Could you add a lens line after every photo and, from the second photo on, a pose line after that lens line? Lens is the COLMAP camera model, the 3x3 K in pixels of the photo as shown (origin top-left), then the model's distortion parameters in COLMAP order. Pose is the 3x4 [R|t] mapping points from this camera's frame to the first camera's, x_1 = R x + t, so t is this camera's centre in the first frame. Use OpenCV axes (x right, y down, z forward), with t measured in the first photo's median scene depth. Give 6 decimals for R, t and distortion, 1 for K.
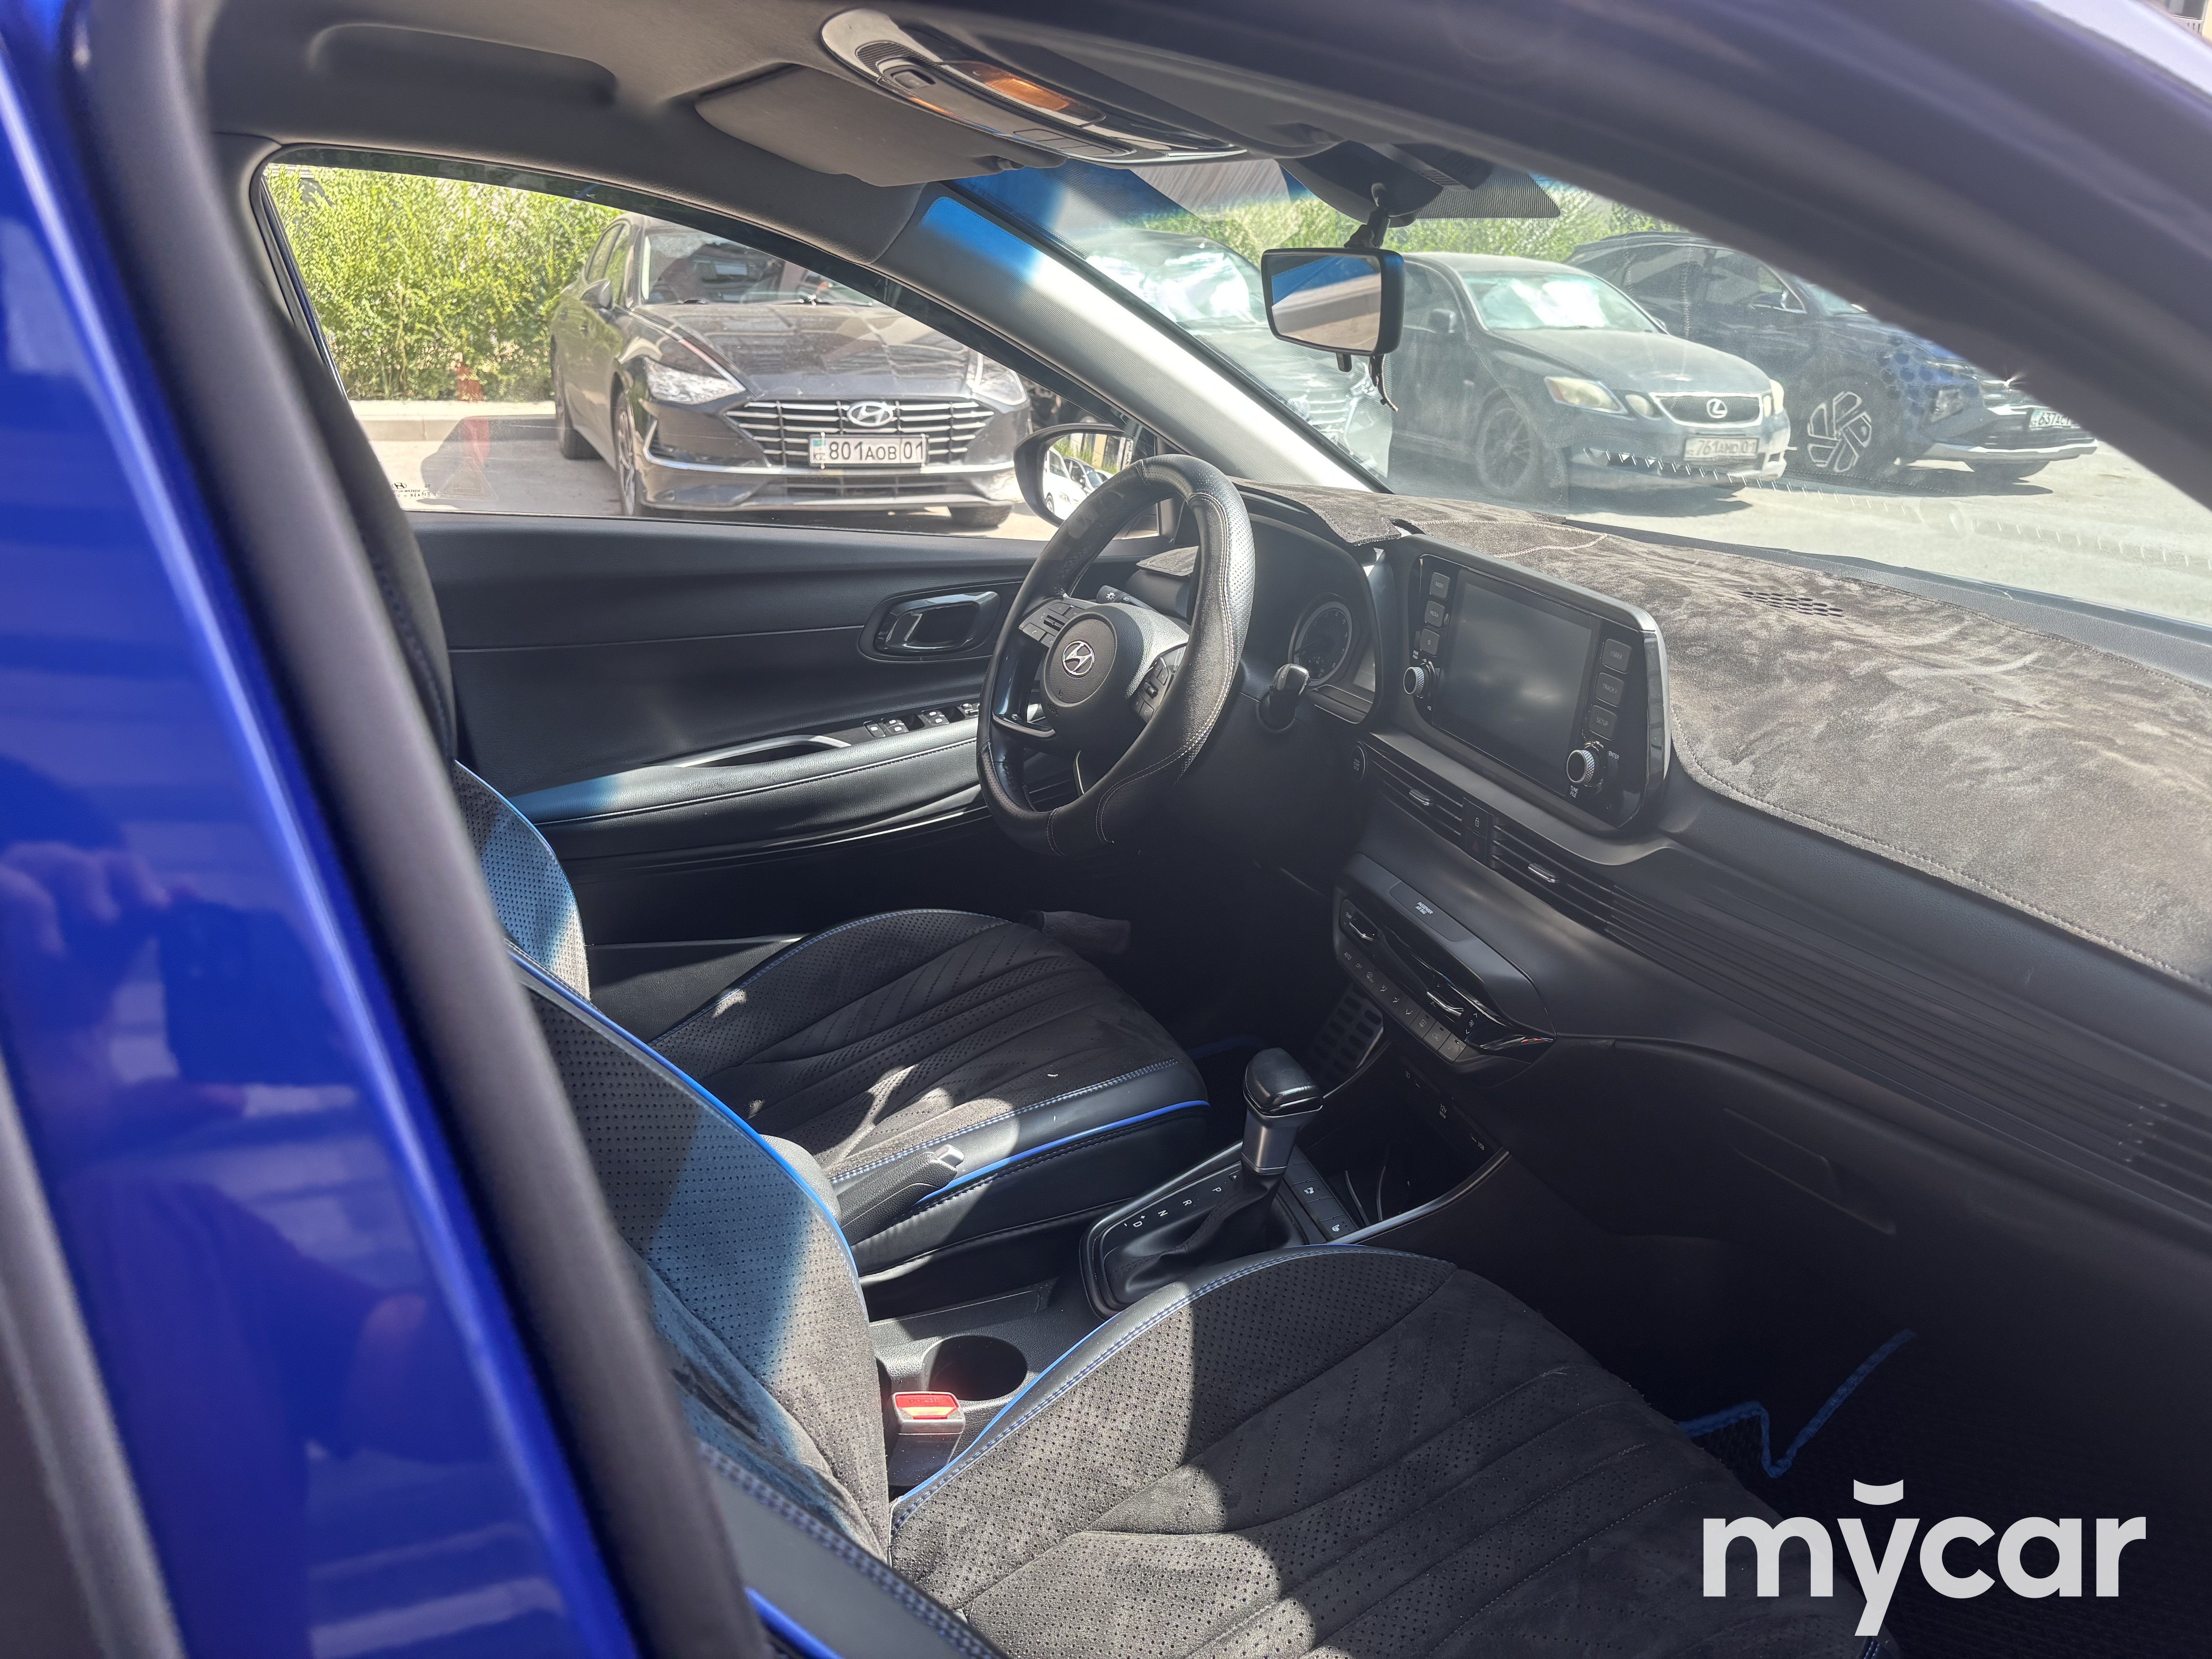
lens RADIAL K [[1624.9, 0, 1112.1], [0, 1624.9, 822.6], [0, 0, 1]] dist [0.051921, -0.057792]
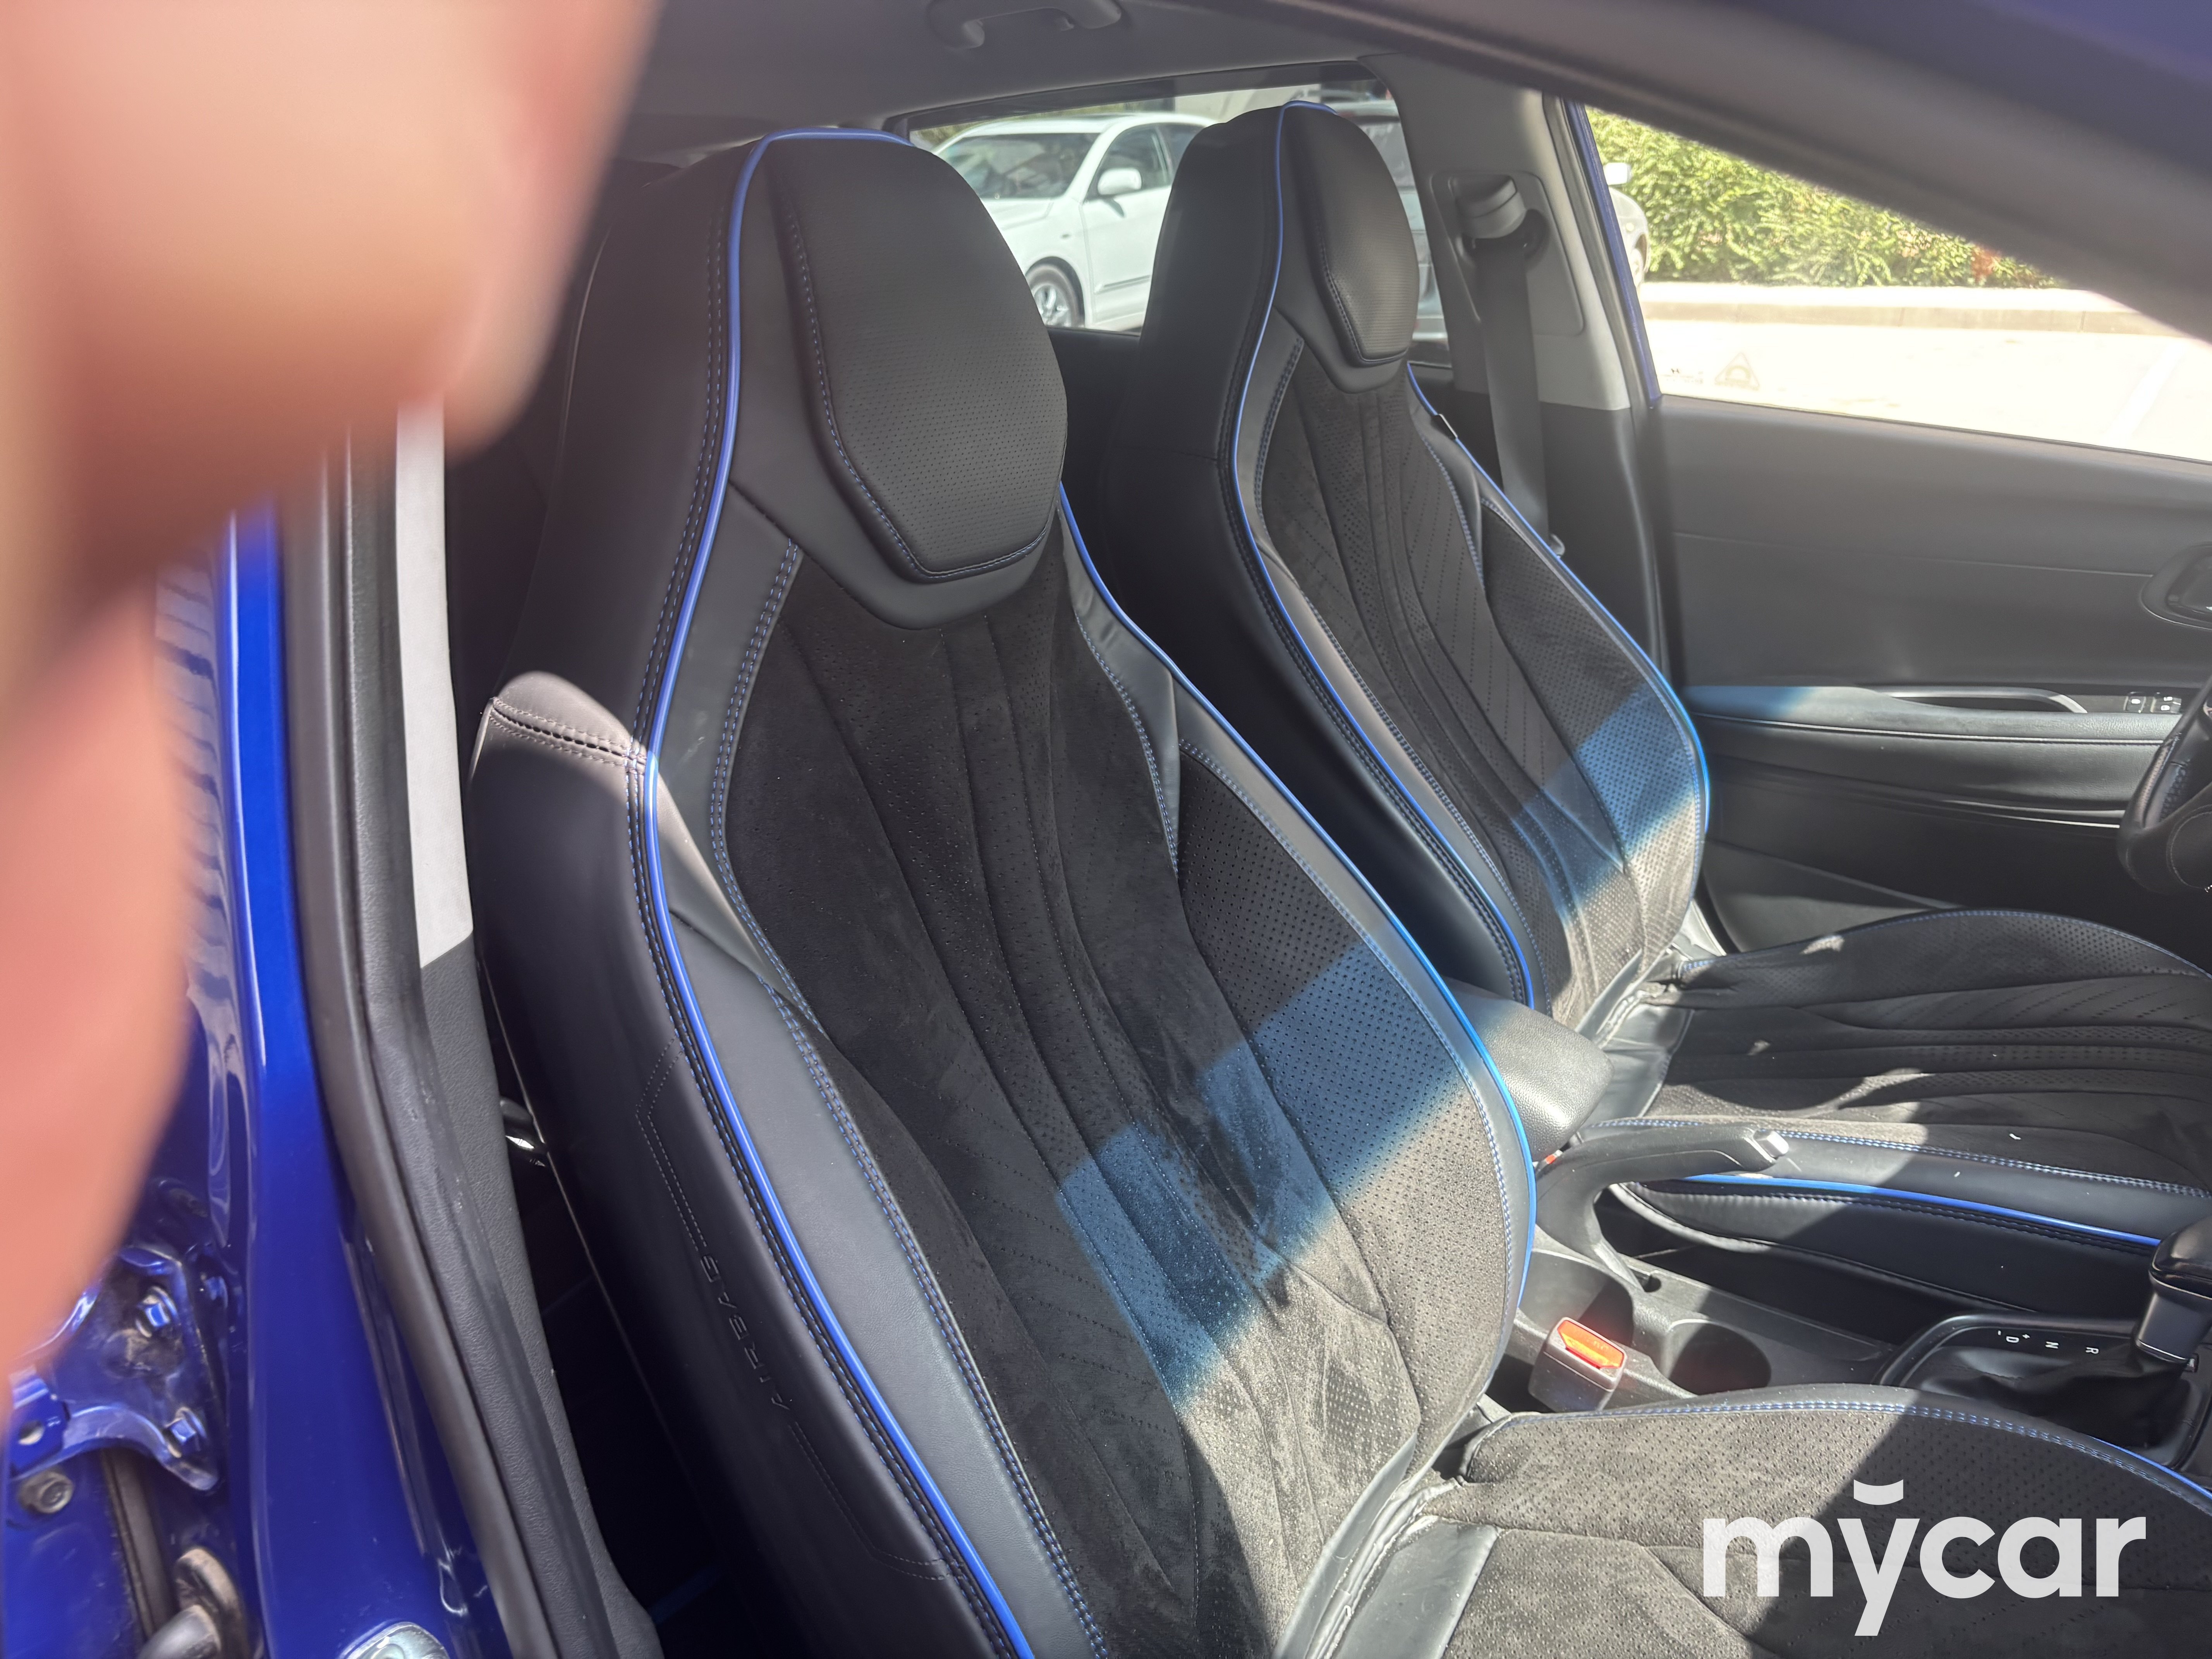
lens RADIAL K [[1624.9, 0, 1112.1], [0, 1624.9, 822.6], [0, 0, 1]] dist [0.051921, -0.057792]
pose [[0.575482, 0.286705, -0.765912, 0.311164], [-0.237742, 0.954738, 0.178756, -0.037293], [0.782496, 0.079219, 0.617596, 0.129682]]
